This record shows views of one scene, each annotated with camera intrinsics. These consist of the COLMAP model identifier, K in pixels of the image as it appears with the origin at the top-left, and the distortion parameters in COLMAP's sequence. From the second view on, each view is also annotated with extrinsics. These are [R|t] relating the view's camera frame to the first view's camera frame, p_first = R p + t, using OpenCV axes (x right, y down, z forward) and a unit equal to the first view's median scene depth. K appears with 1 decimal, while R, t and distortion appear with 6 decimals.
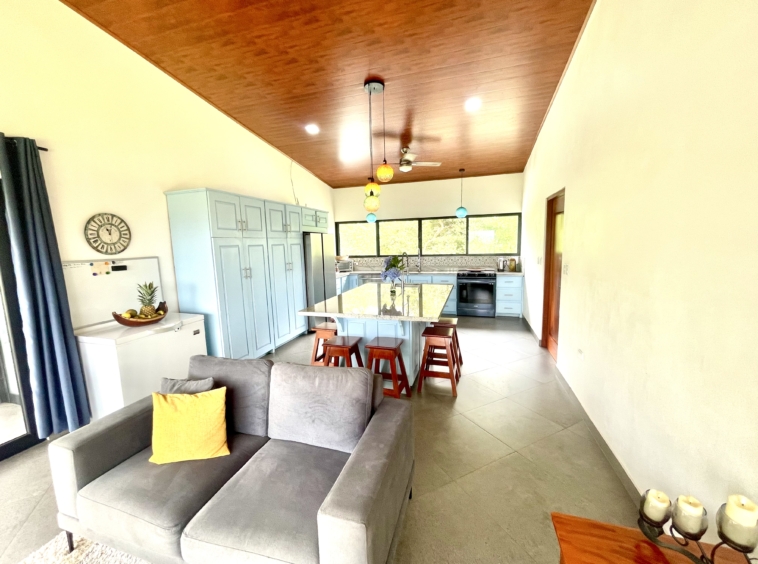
lens RADIAL K [[308.7, 0, 377.6], [0, 308.7, 281.2], [0, 0, 1]] dist [0.000034, 0.000084]
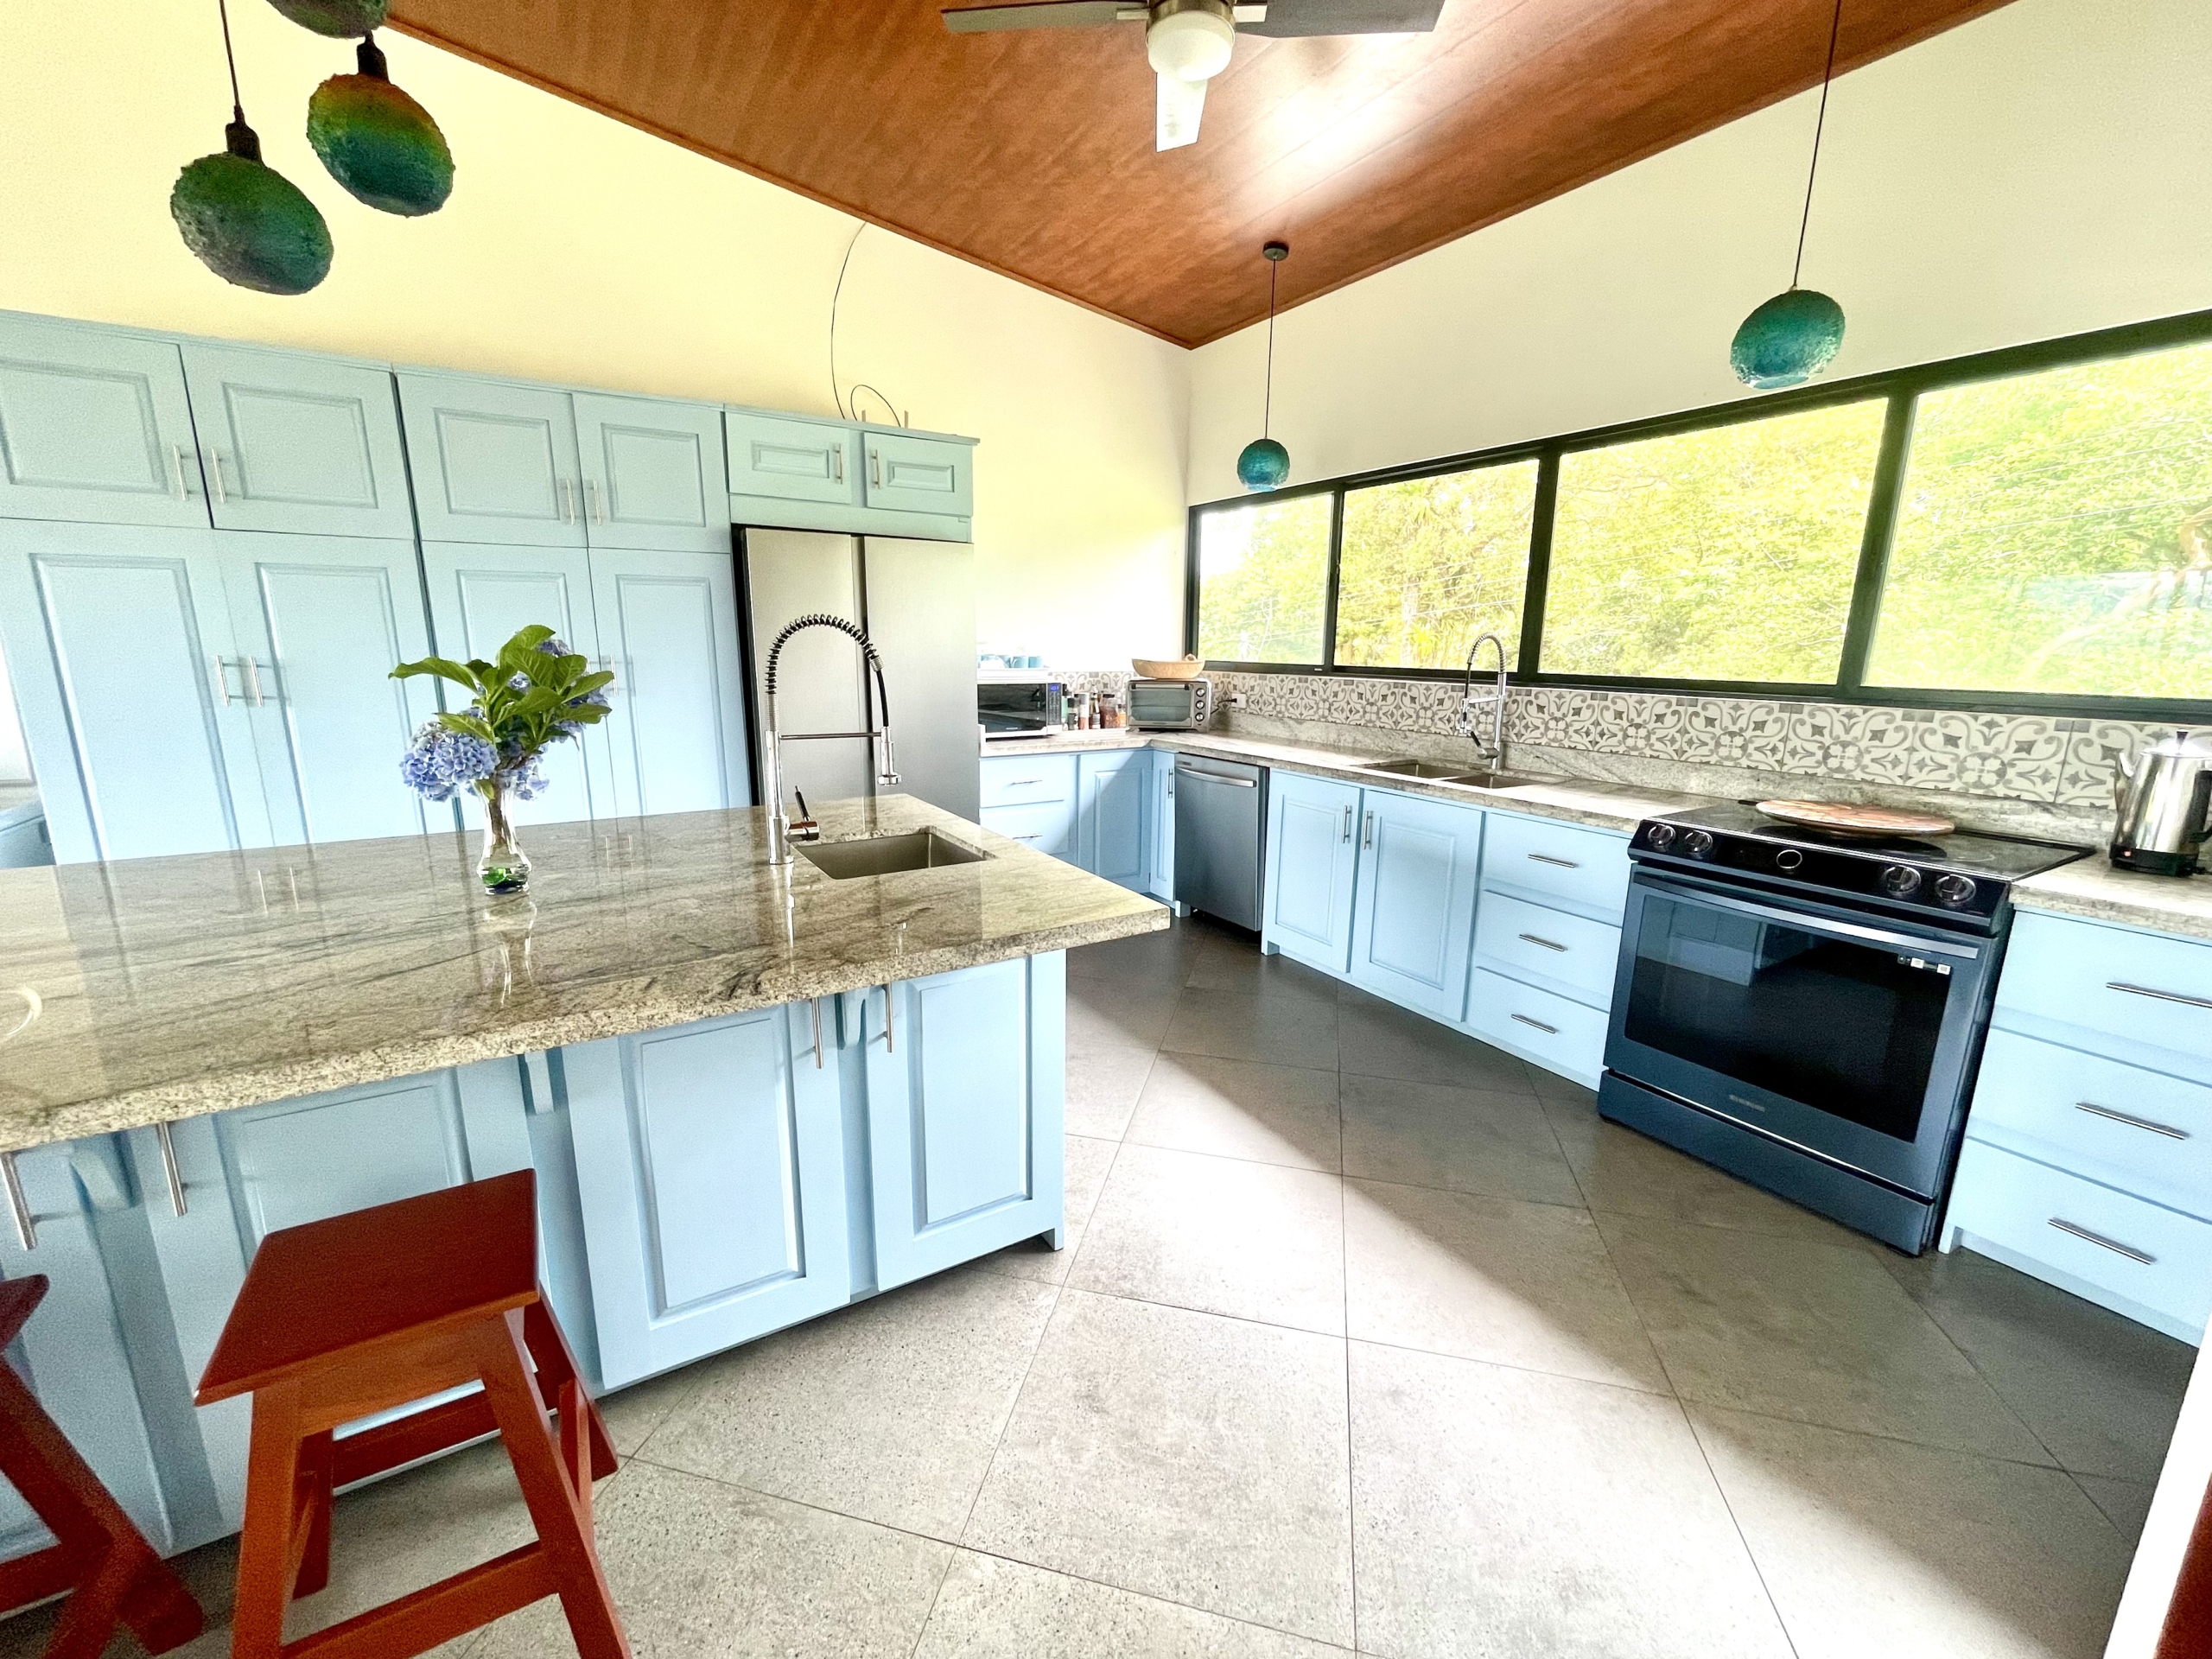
lens RADIAL K [[903.9, 0, 1099.5], [0, 903.9, 835.1], [0, 0, 1]] dist [-0.000432, 0.000133]
pose [[0.750427, 0.173974, -0.637646, 0.497135], [-0.110408, 0.984177, 0.138585, -0.072726], [0.651666, -0.033596, 0.757761, 0.815059]]
